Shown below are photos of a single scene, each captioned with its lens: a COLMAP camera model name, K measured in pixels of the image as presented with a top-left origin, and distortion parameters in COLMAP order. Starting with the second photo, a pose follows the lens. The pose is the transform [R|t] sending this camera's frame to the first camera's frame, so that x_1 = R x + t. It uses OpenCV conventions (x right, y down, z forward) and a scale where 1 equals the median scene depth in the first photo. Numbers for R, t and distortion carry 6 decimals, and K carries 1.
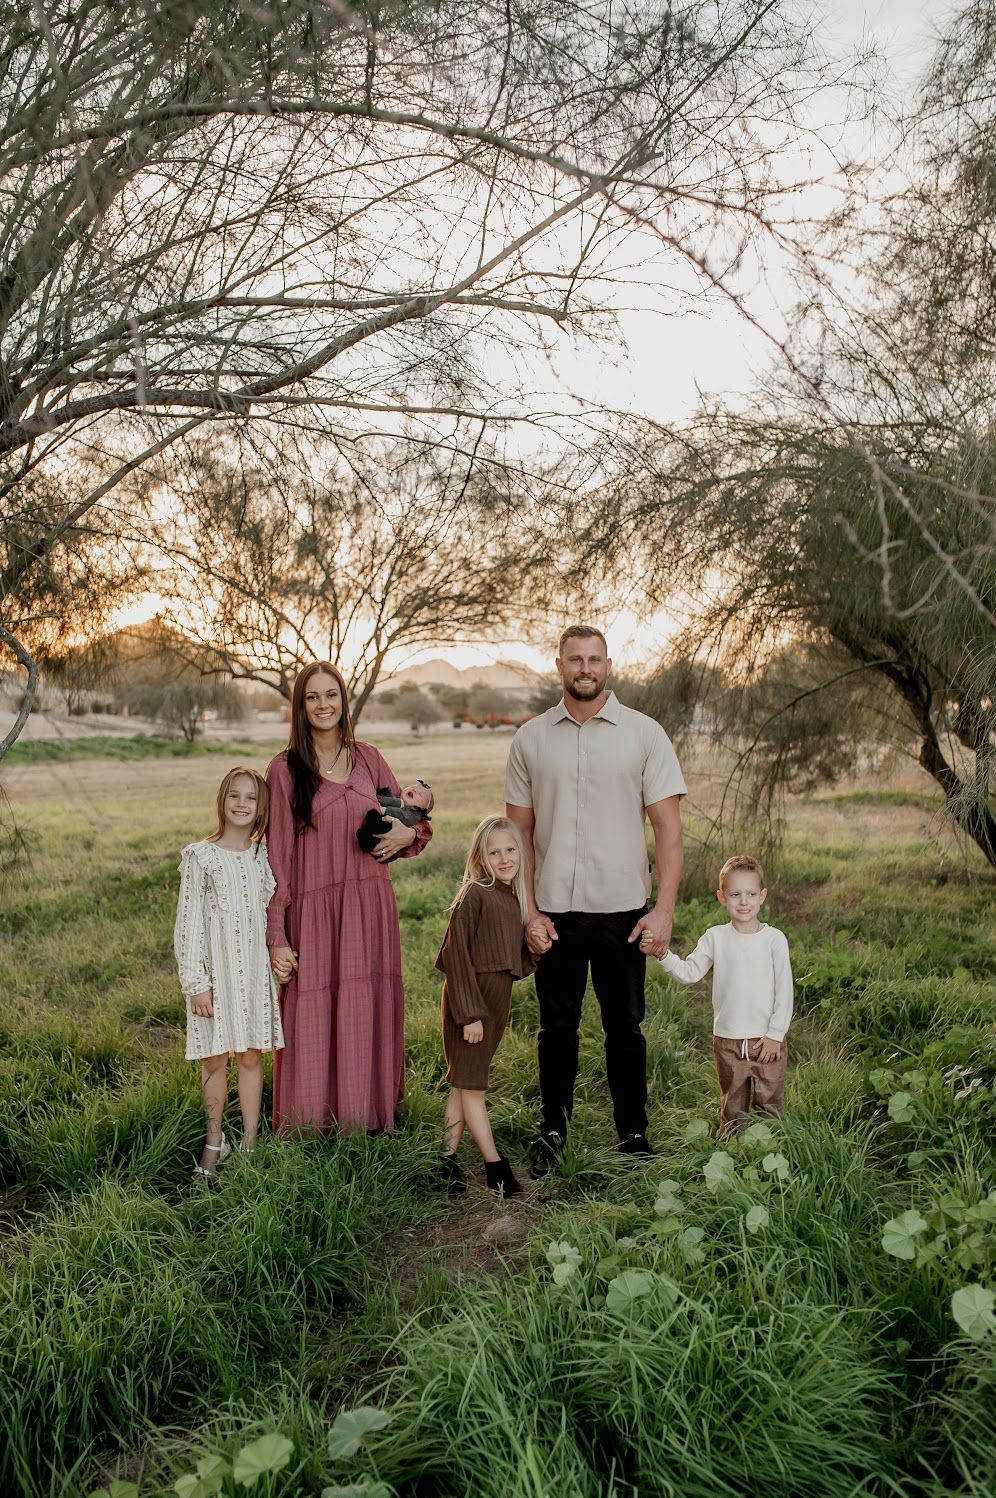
lens RADIAL K [[2021.8, 0, 498.0], [0, 2021.8, 749.0], [0, 0, 1]] dist [-0.024735, -0.101222]
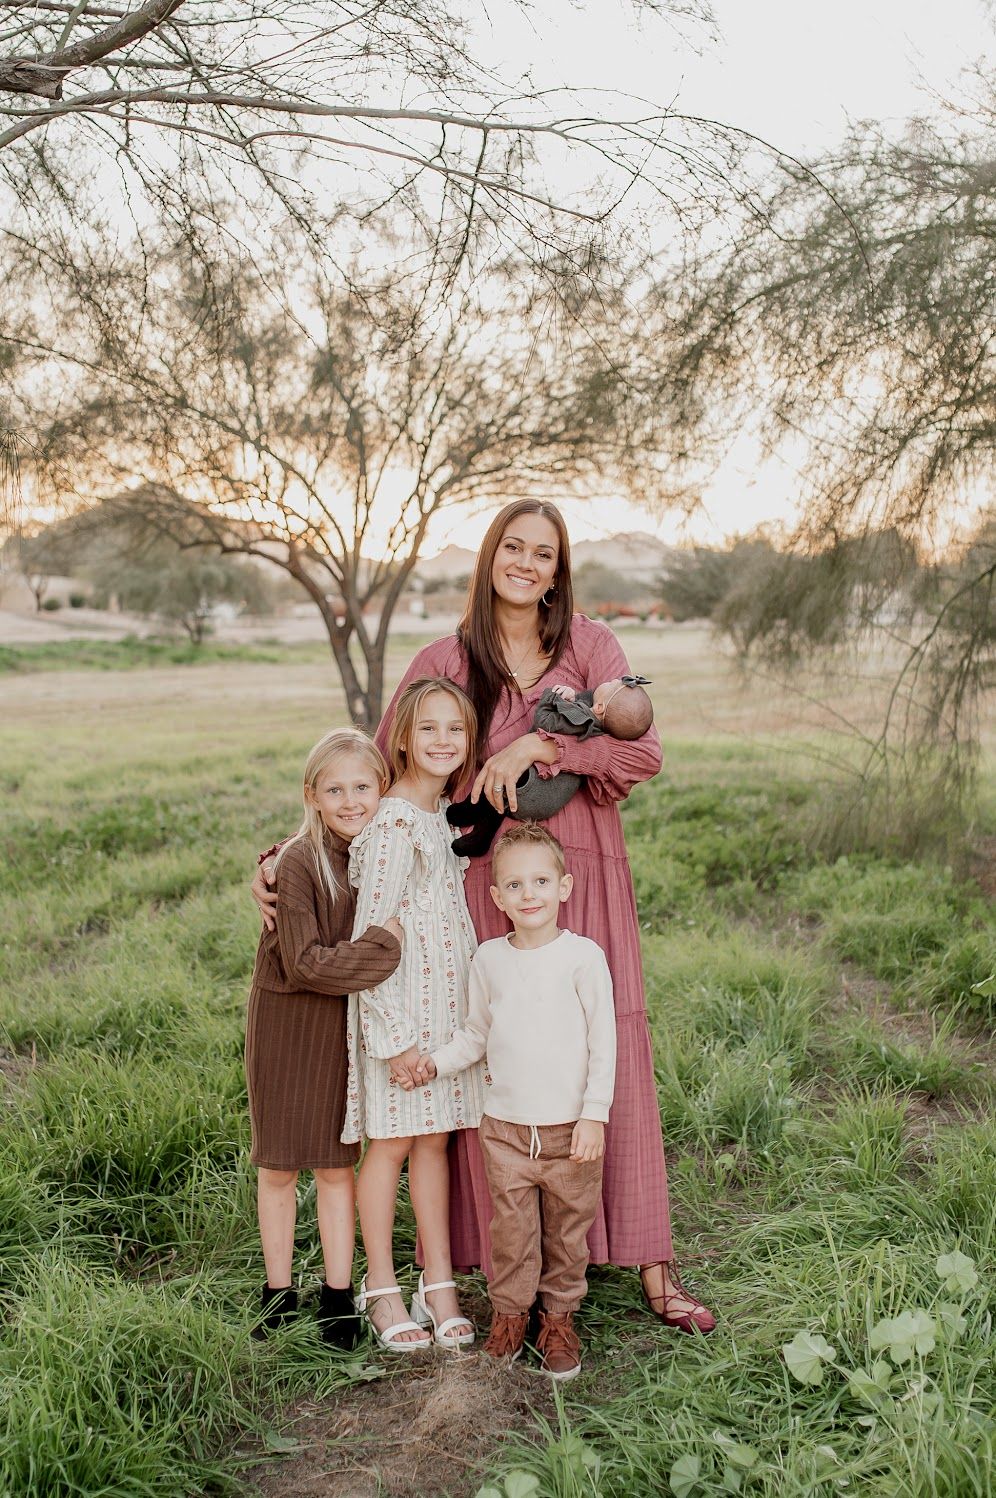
lens RADIAL K [[2515.3, 0, 498.0], [0, 2515.3, 749.0], [0, 0, 1]] dist [0.013925, -1.003135]
pose [[0.997527, -0.008891, -0.069720, 0.029247], [0.011370, 0.999314, 0.035251, 0.004524], [0.069358, -0.035956, 0.996944, 0.105459]]
